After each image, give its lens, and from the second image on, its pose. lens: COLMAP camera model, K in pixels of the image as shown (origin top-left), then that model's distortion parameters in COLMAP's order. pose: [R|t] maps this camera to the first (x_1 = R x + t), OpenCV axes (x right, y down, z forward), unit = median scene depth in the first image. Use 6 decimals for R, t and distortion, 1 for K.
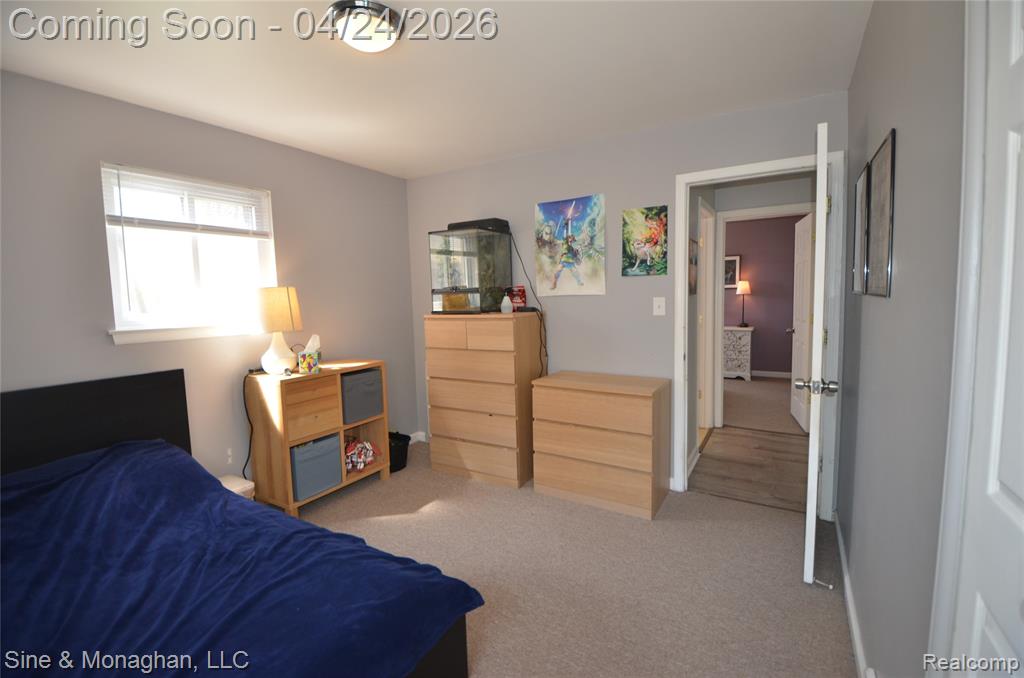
lens RADIAL K [[446.7, 0, 516.7], [0, 446.7, 331.7], [0, 0, 1]] dist [0.000453, -0.023123]
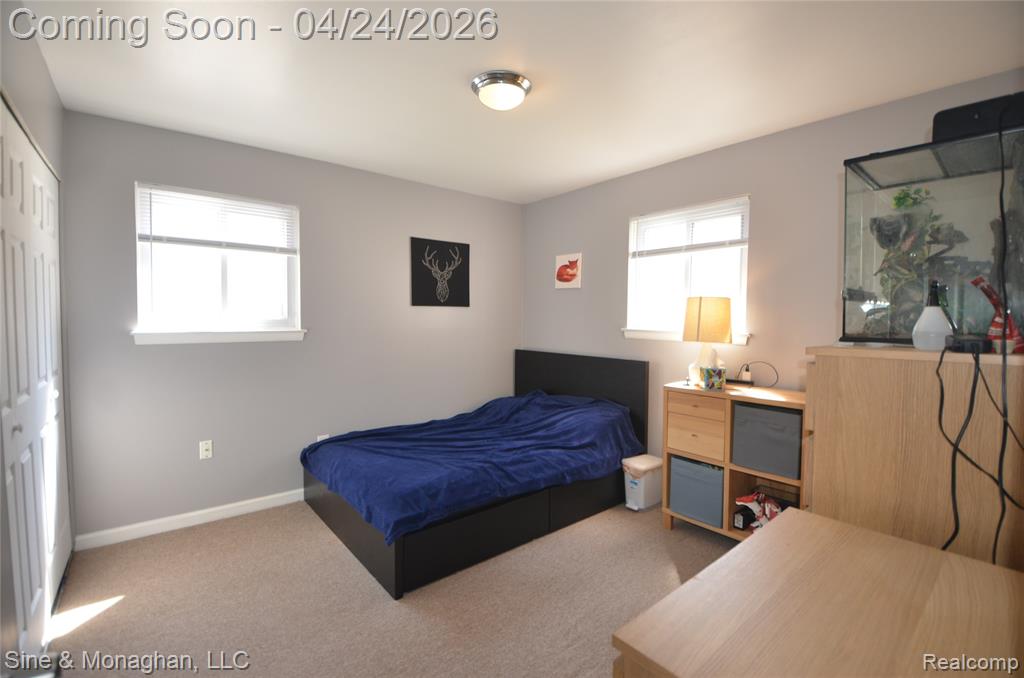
lens RADIAL K [[446.7, 0, 516.7], [0, 446.7, 331.7], [0, 0, 1]] dist [0.000453, -0.023123]
pose [[-0.315333, 0.057075, -0.947263, 0.562193], [-0.069841, 0.994087, 0.083146, -0.080146], [0.946407, 0.092377, -0.309483, 0.957645]]
